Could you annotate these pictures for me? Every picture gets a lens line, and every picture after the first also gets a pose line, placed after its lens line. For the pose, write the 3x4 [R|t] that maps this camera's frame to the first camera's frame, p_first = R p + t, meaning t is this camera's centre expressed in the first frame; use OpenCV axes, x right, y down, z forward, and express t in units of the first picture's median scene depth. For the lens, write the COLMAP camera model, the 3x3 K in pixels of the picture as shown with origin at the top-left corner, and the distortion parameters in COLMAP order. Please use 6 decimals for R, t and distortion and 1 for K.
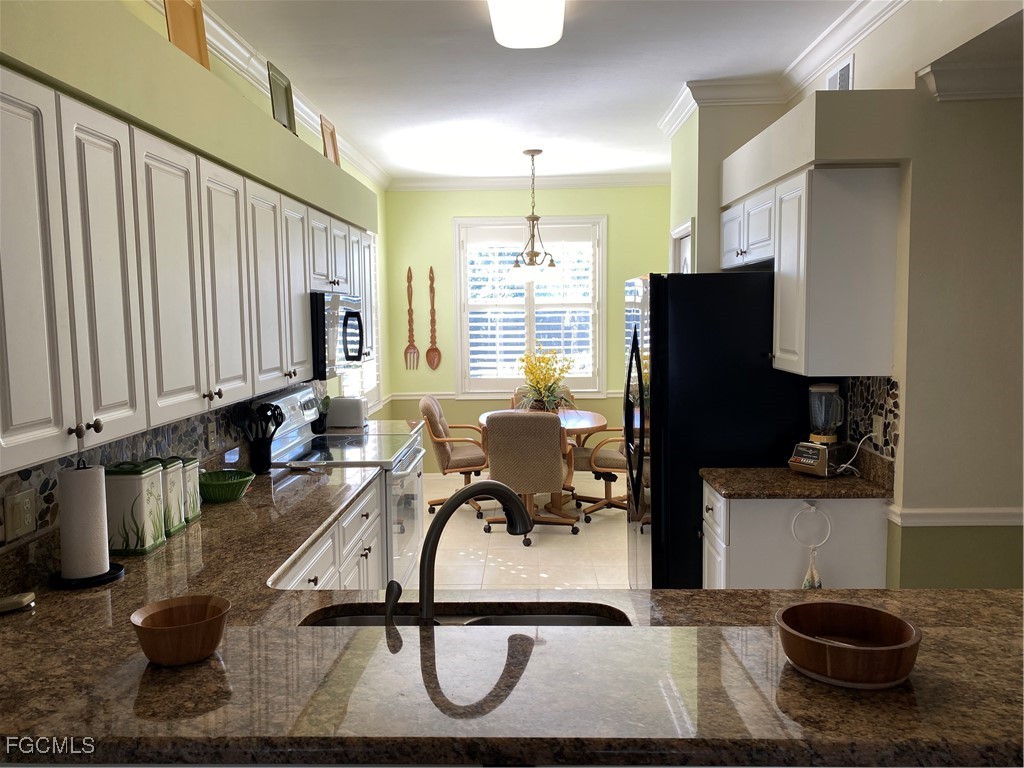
lens RADIAL K [[779.3, 0, 510.4], [0, 779.3, 385.1], [0, 0, 1]] dist [0.032539, -0.031809]
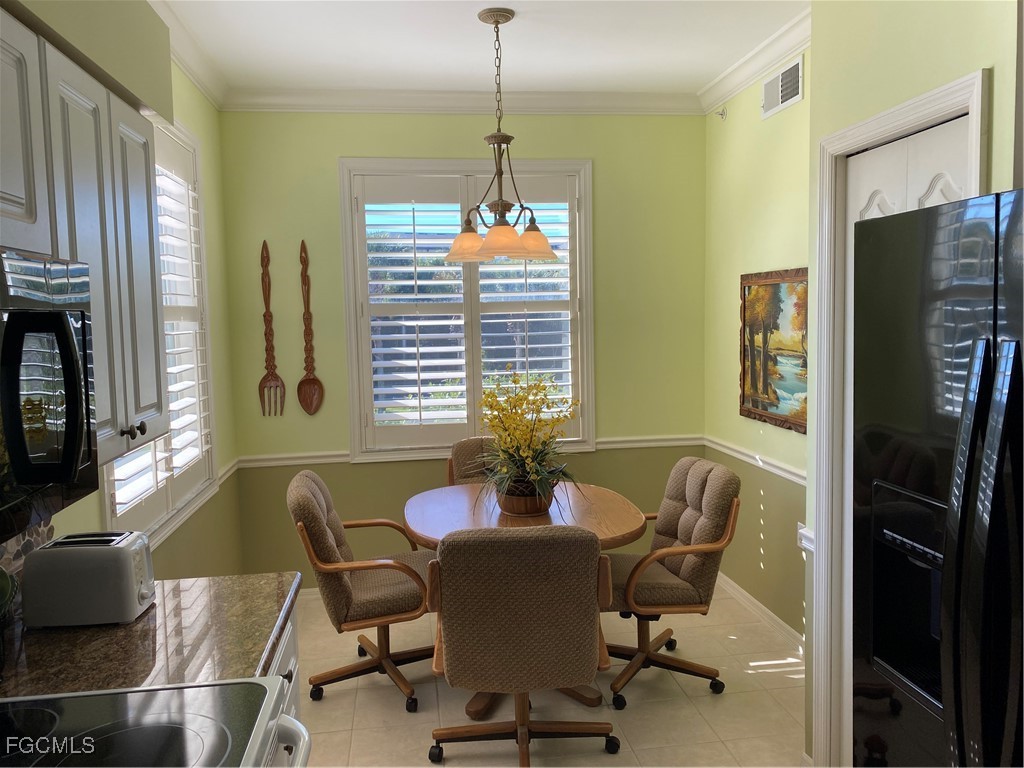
lens RADIAL K [[779.3, 0, 507.7], [0, 779.3, 379.9], [0, 0, 1]] dist [0.032539, -0.031809]
pose [[0.986833, -0.023402, 0.160038, -0.053116], [0.025962, 0.999566, -0.013923, -0.039859], [-0.159642, 0.017894, 0.987013, 0.455792]]
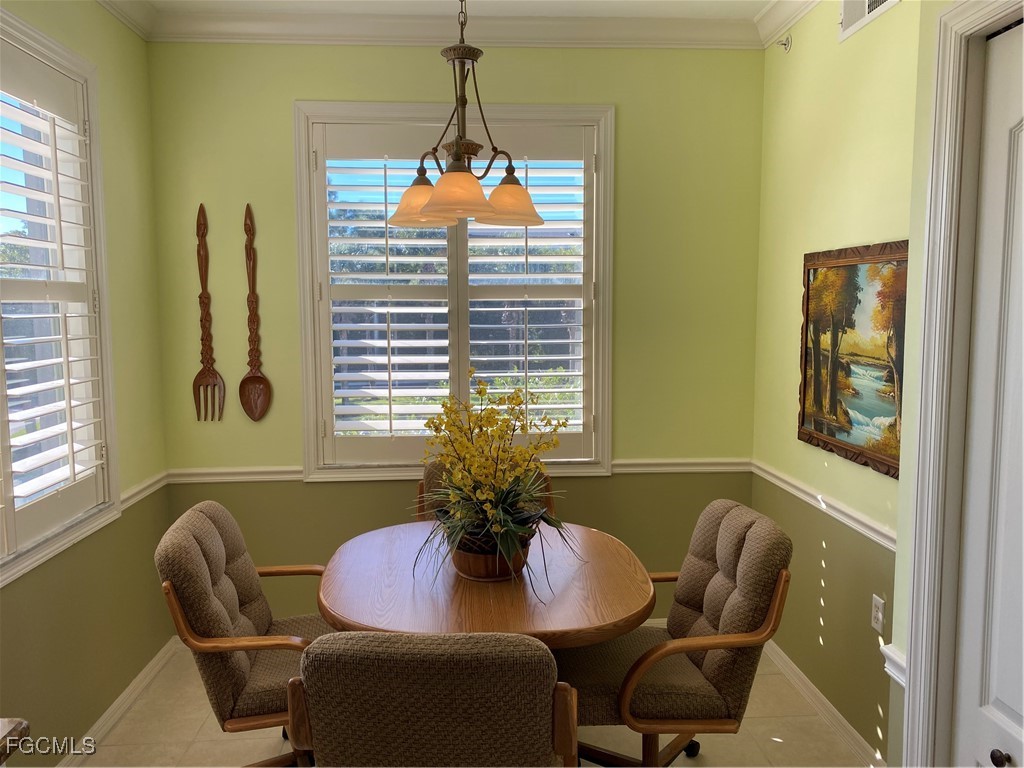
lens RADIAL K [[779.3, 0, 513.3], [0, 779.3, 379.9], [0, 0, 1]] dist [0.032539, -0.031809]
pose [[0.995888, -0.000372, 0.090595, 0.018092], [0.000518, 0.999999, -0.001584, -0.051533], [-0.090594, 0.001624, 0.995887, 0.592764]]
